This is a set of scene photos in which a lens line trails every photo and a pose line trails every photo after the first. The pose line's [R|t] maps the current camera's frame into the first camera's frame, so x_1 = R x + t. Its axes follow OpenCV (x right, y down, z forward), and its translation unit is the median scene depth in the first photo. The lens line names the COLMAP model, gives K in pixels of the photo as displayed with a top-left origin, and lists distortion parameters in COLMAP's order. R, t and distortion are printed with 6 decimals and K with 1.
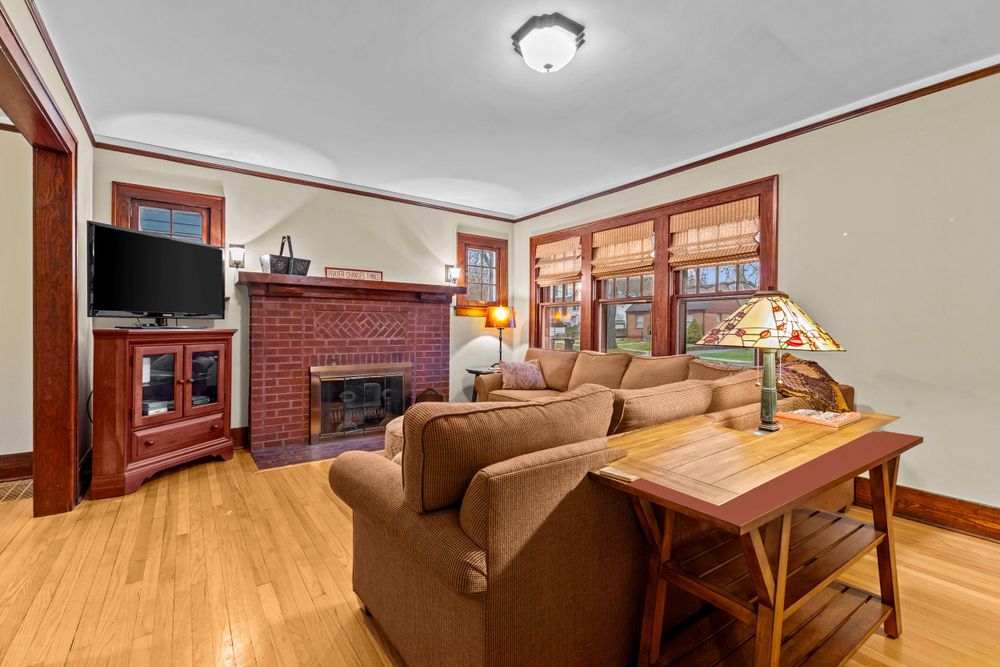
lens RADIAL K [[443.1, 0, 497.6], [0, 443.1, 335.2], [0, 0, 1]] dist [0.002609, 0.000415]
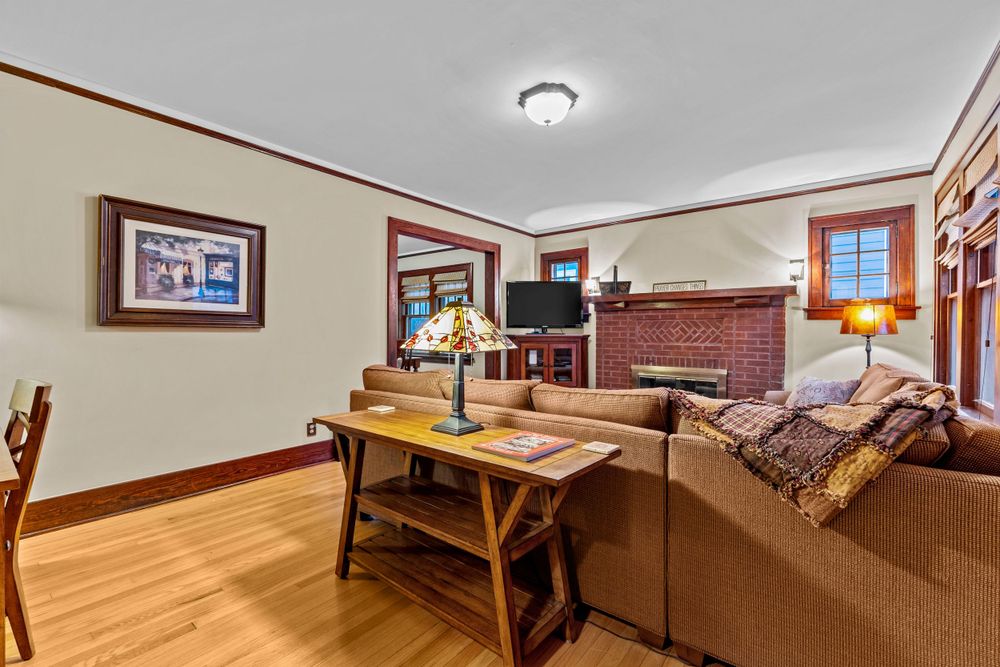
lens RADIAL K [[443.1, 0, 497.6], [0, 443.1, 335.2], [0, 0, 1]] dist [0.002609, 0.000415]
pose [[0.257988, 0.004534, -0.966137, 0.646885], [-0.018060, 0.999837, -0.000130, -0.005747], [0.965979, 0.017482, 0.258028, 0.274875]]
